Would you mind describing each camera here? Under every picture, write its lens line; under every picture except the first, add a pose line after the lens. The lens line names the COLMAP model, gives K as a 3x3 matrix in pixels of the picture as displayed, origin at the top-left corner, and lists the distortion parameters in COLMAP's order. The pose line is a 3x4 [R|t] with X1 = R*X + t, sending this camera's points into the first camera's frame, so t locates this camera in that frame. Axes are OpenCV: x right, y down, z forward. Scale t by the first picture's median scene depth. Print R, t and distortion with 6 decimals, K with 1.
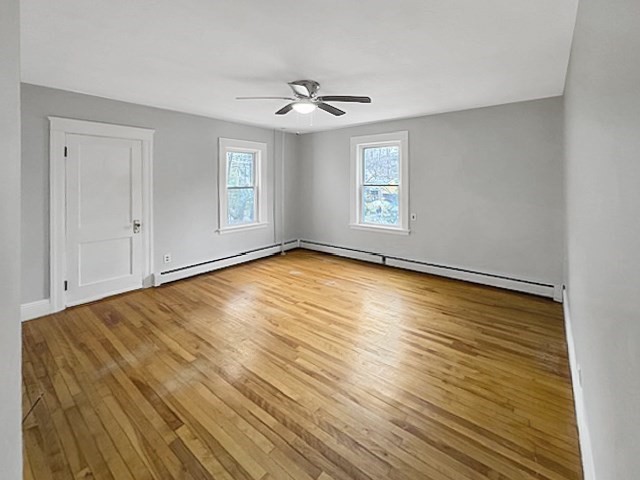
lens RADIAL K [[256.3, 0, 320.0], [0, 256.3, 240.0], [0, 0, 1]] dist [-0.009139, -0.000029]
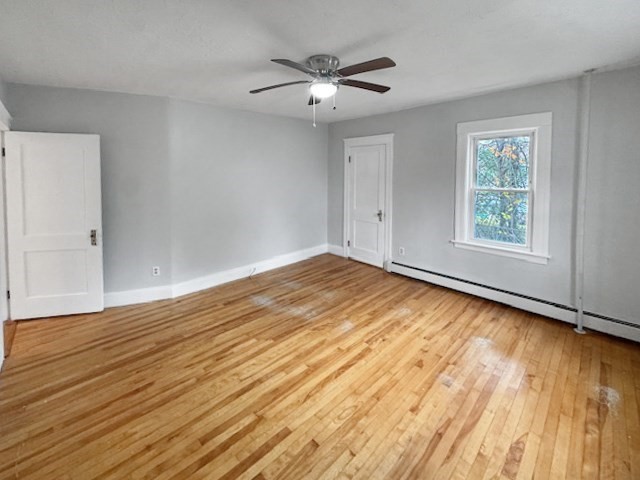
lens RADIAL K [[285.7, 0, 320.0], [0, 285.7, 240.0], [0, 0, 1]] dist [0.011622, -0.000193]
pose [[-0.129312, 0.225372, -0.965653, 0.711921], [-0.226506, 0.941370, 0.250036, -0.234005], [0.965388, 0.251059, -0.070682, 0.901239]]
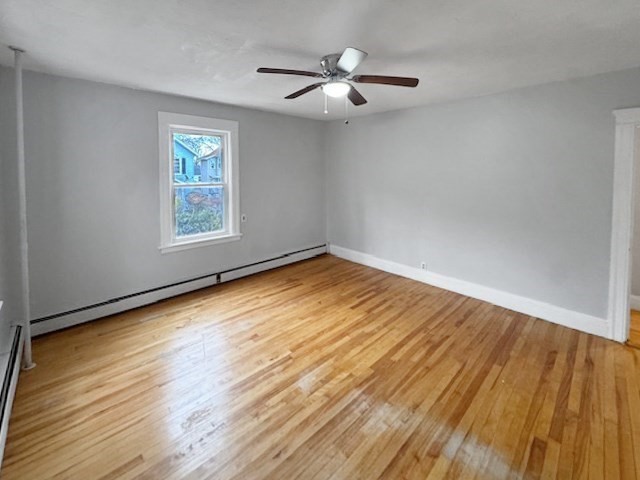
lens RADIAL K [[285.7, 0, 320.0], [0, 285.7, 240.0], [0, 0, 1]] dist [0.011622, -0.000193]
pose [[0.132800, -0.234163, 0.963084, -0.810699], [0.218398, 0.954721, 0.202015, -0.219818], [-0.966781, 0.183508, 0.177928, 0.765691]]
